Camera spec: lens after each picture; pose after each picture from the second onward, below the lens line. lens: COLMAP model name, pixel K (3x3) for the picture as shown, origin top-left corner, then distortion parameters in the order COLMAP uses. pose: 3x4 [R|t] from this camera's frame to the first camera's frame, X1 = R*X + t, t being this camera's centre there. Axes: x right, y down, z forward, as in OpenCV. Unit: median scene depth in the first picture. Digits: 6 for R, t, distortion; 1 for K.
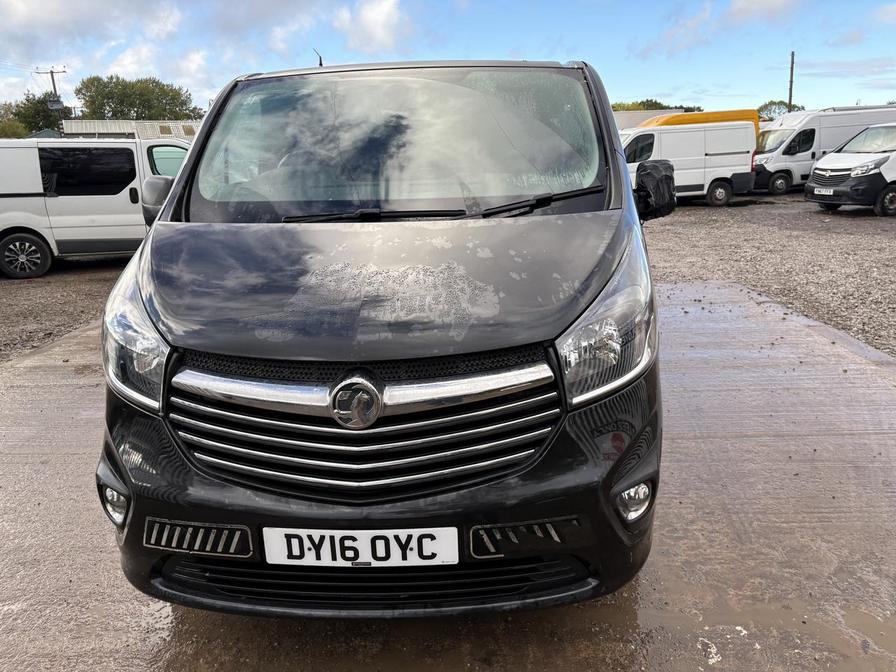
lens RADIAL K [[676.9, 0, 448.0], [0, 676.9, 336.0], [0, 0, 1]] dist [0.005883, -0.003035]
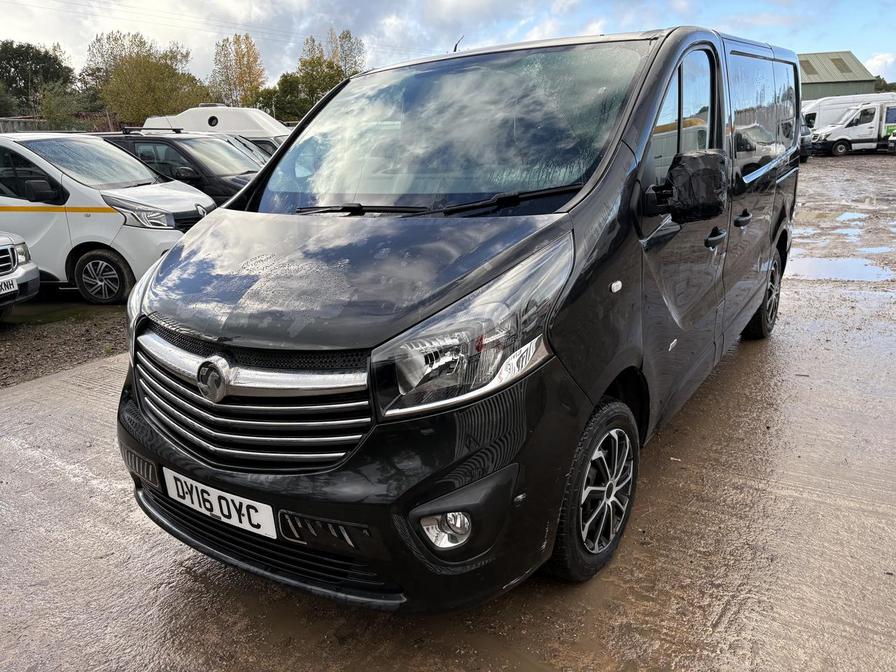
lens RADIAL K [[676.9, 0, 448.0], [0, 676.9, 336.0], [0, 0, 1]] dist [0.005883, -0.003035]
pose [[0.850229, 0.127086, -0.510843, 0.772810], [-0.103416, 0.991835, 0.074625, -0.101343], [0.516155, -0.010619, 0.856429, 0.208717]]
